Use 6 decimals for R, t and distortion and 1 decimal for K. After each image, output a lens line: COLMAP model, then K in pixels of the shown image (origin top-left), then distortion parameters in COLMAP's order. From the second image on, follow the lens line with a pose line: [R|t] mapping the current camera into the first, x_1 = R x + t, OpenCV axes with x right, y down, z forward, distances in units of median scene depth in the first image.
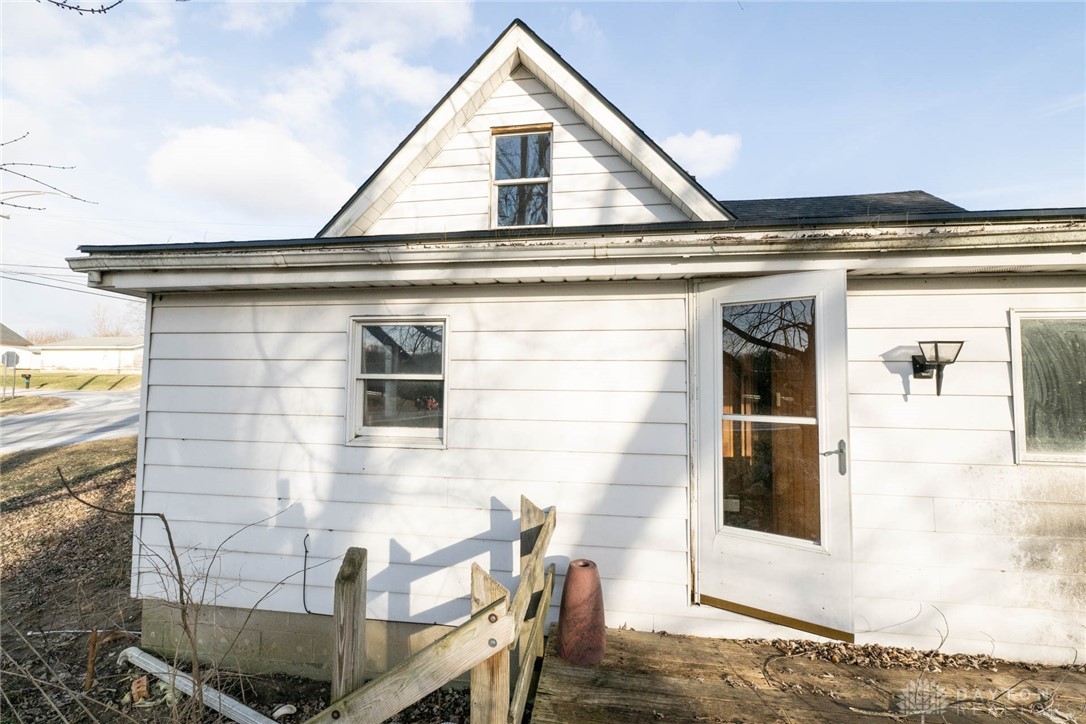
lens RADIAL K [[437.1, 0, 543.0], [0, 437.1, 362.0], [0, 0, 1]] dist [-0.001211, -0.000137]
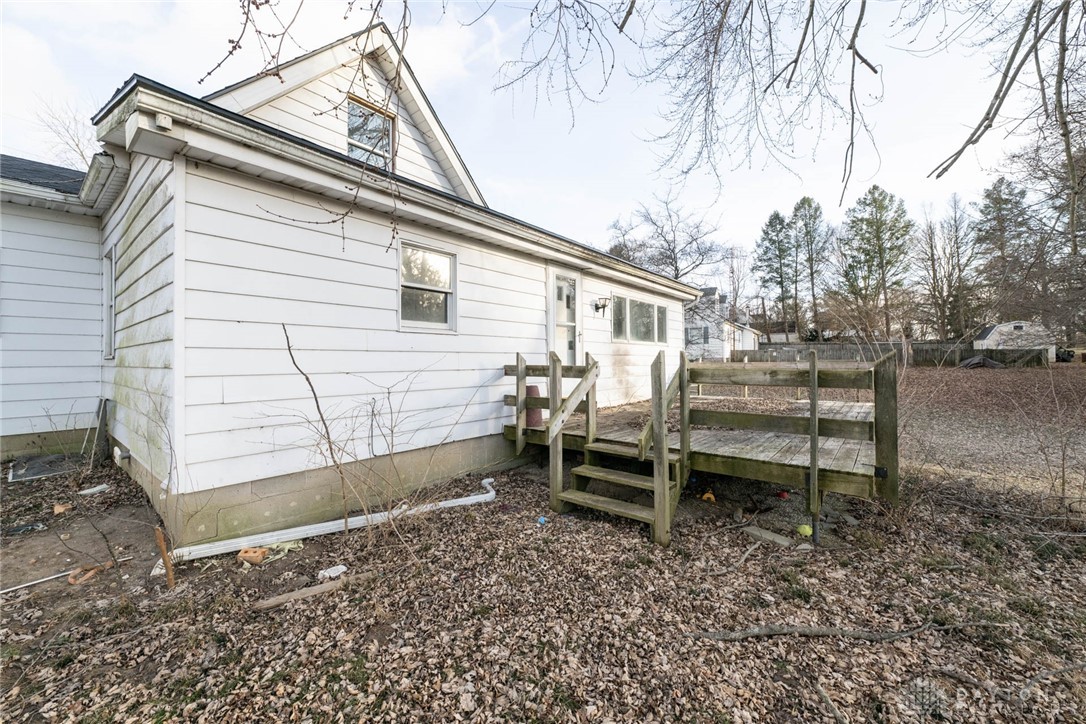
lens RADIAL K [[437.1, 0, 543.0], [0, 437.1, 362.0], [0, 0, 1]] dist [-0.001211, -0.000137]
pose [[0.534626, 0.011303, 0.845013, -1.679772], [-0.045939, 0.998821, 0.015704, 0.327300], [-0.843839, -0.047215, 0.534515, -0.254207]]
